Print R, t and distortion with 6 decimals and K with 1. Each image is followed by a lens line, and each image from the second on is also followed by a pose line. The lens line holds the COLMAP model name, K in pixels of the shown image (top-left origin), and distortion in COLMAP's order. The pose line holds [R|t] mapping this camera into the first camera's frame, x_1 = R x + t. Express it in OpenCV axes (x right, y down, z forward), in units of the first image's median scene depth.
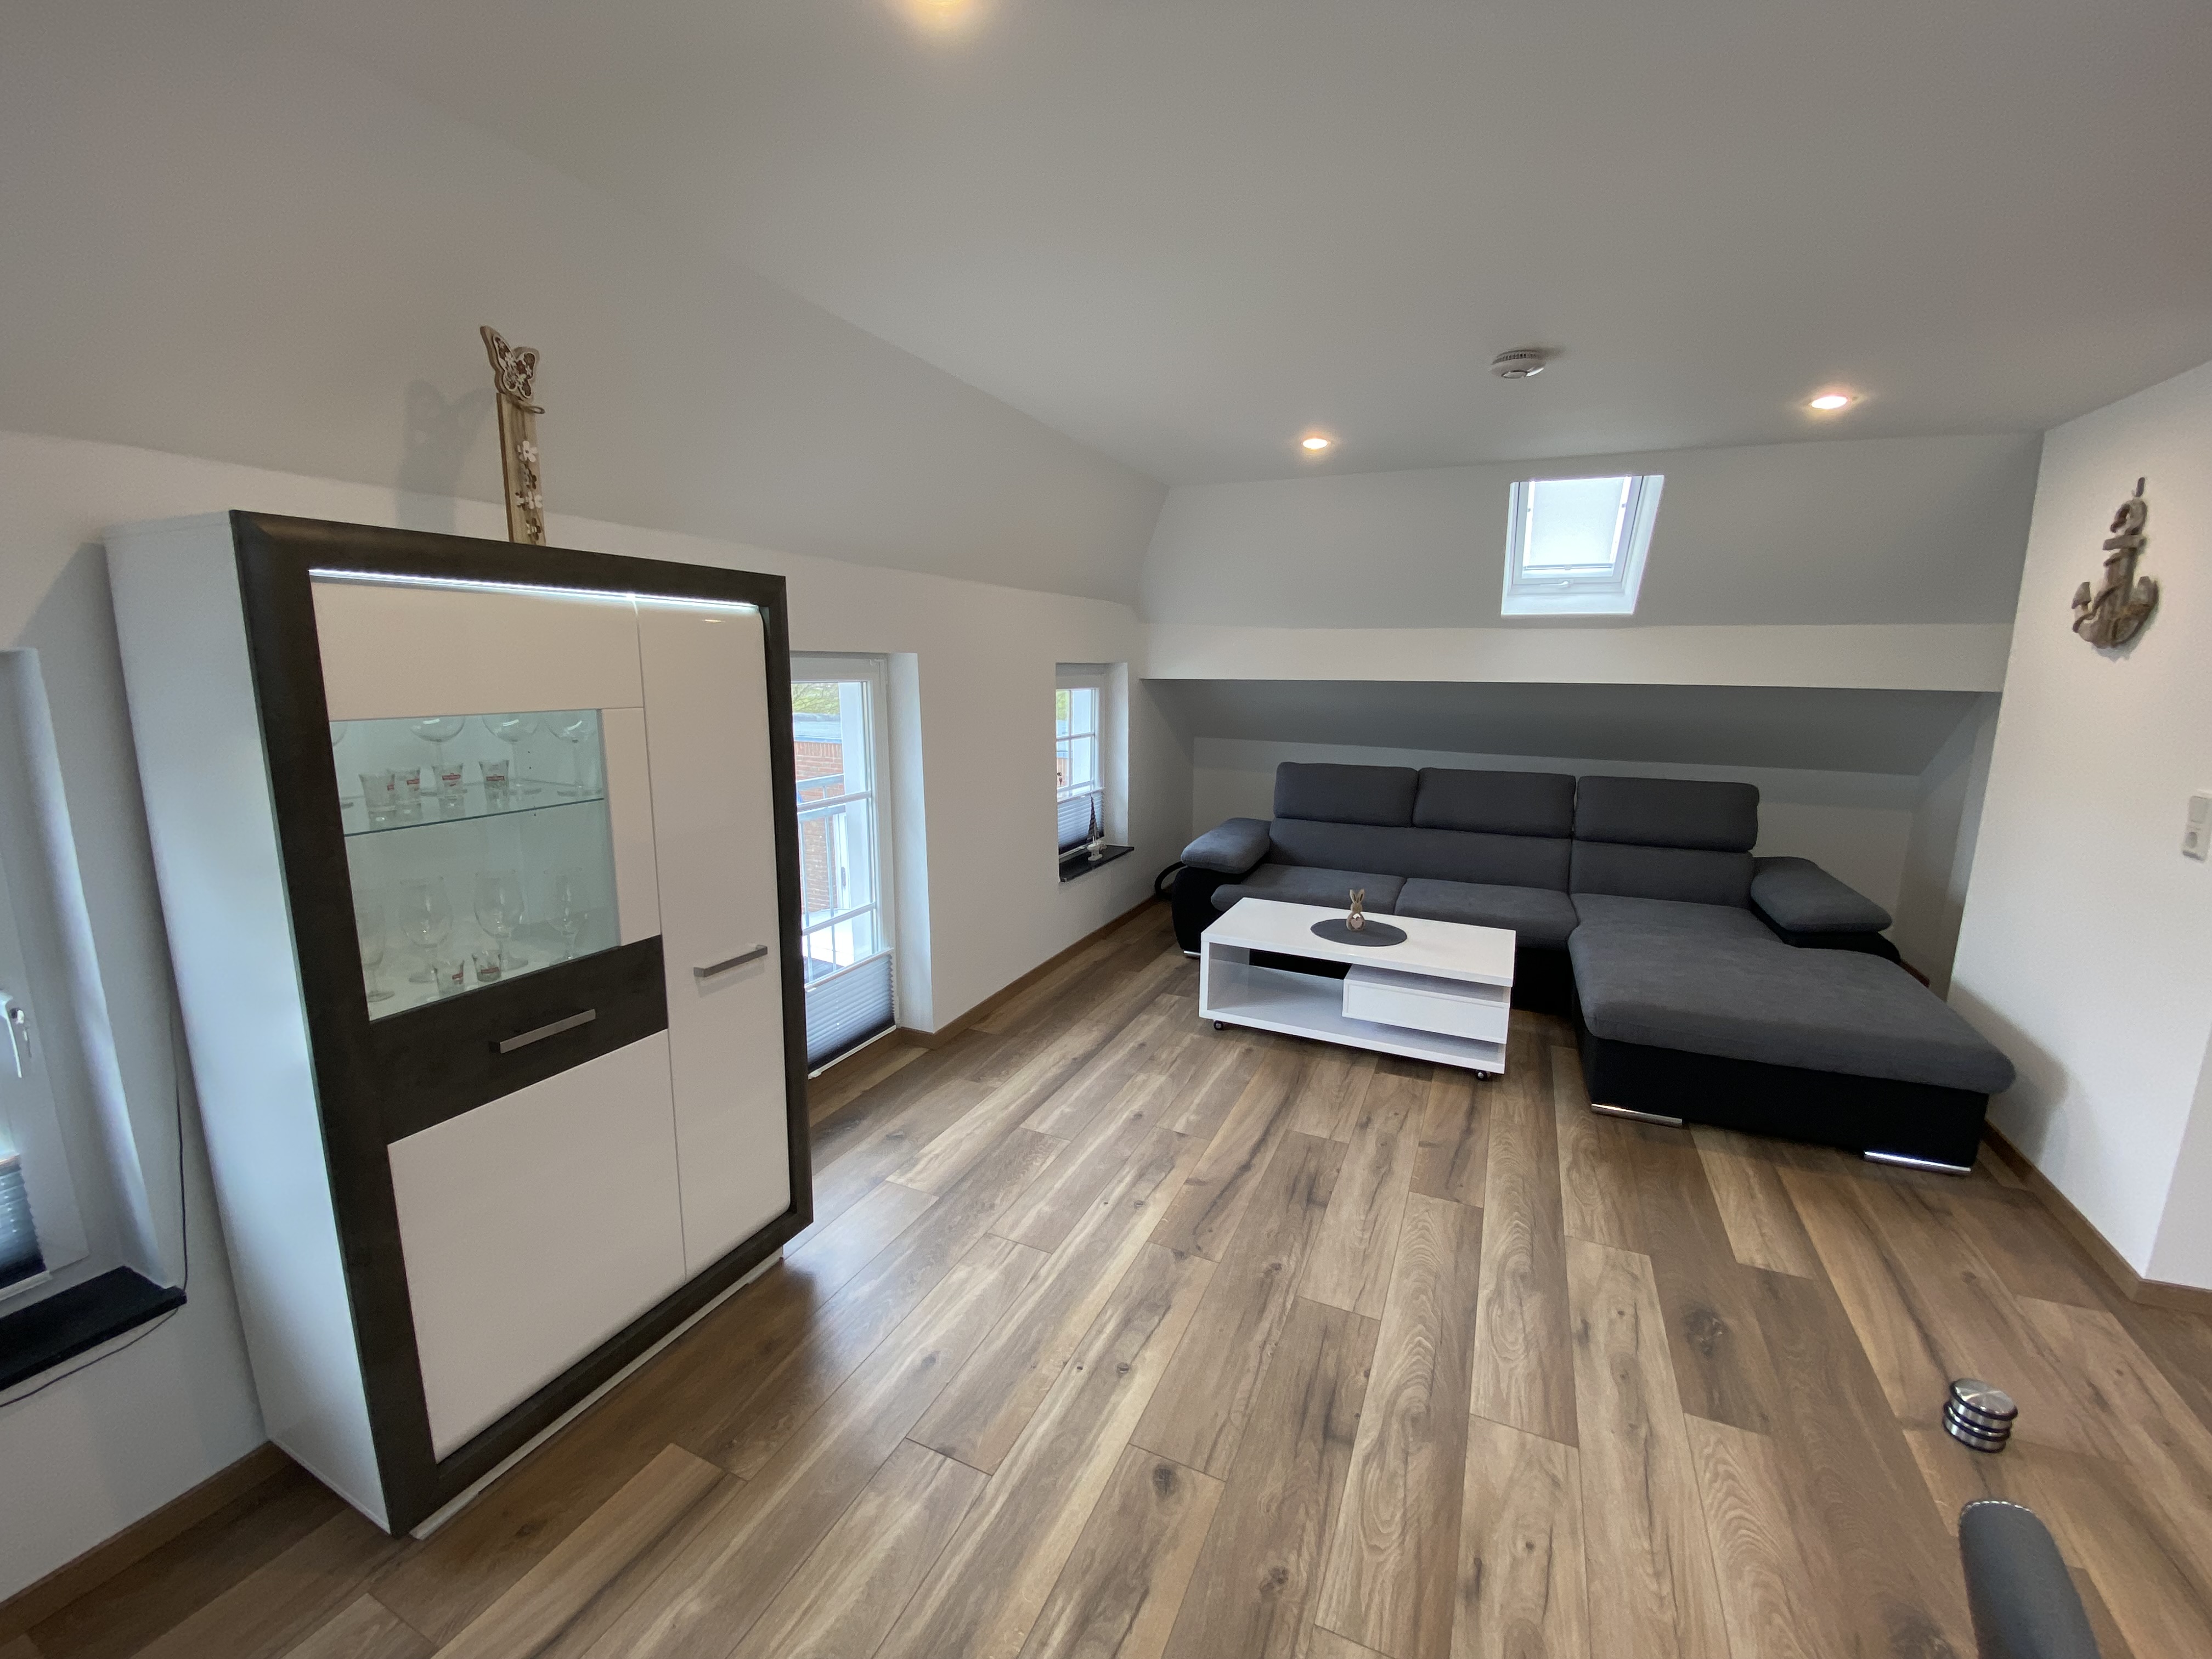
lens RADIAL K [[902.7, 0, 1097.0], [0, 902.7, 826.1], [0, 0, 1]] dist [0.001226, -0.011572]
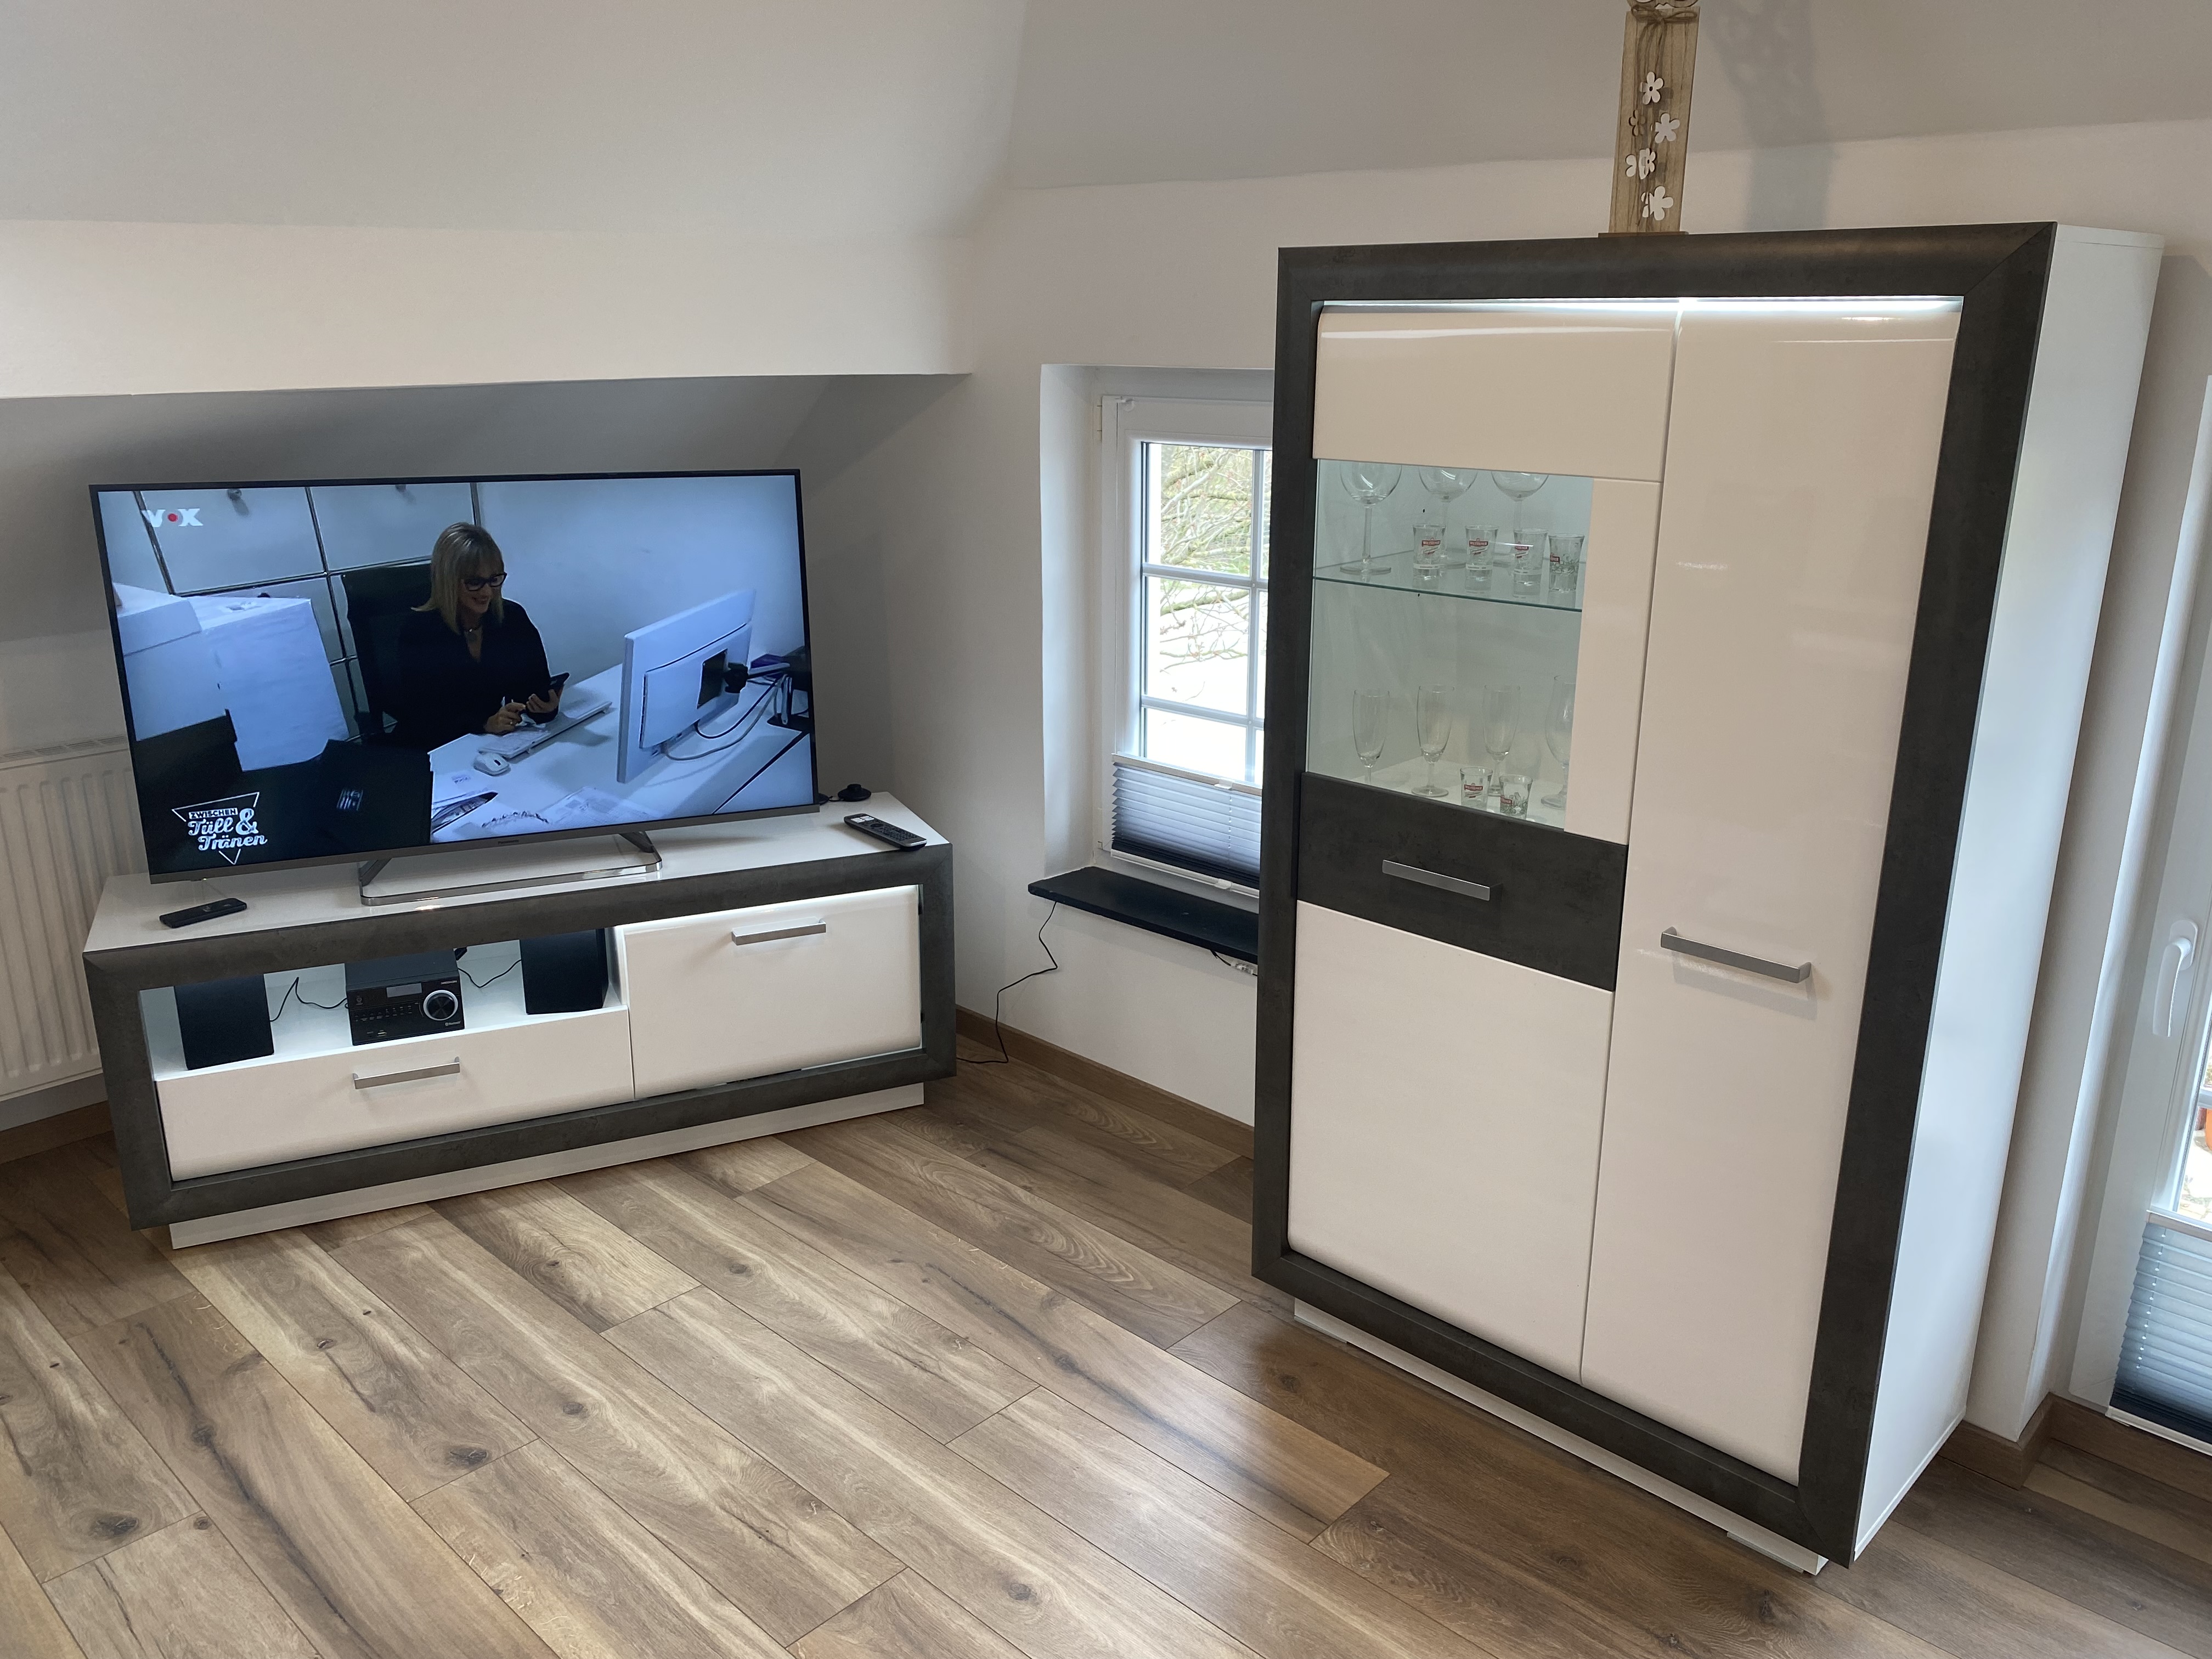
lens RADIAL K [[1700.6, 0, 1106.0], [0, 1700.6, 829.5], [0, 0, 1]] dist [0.000692, 0.001098]
pose [[-0.321502, 0.257548, -0.911211, 0.784312], [-0.175922, 0.929301, 0.324732, -0.233082], [0.930423, 0.264704, -0.253464, 1.055911]]
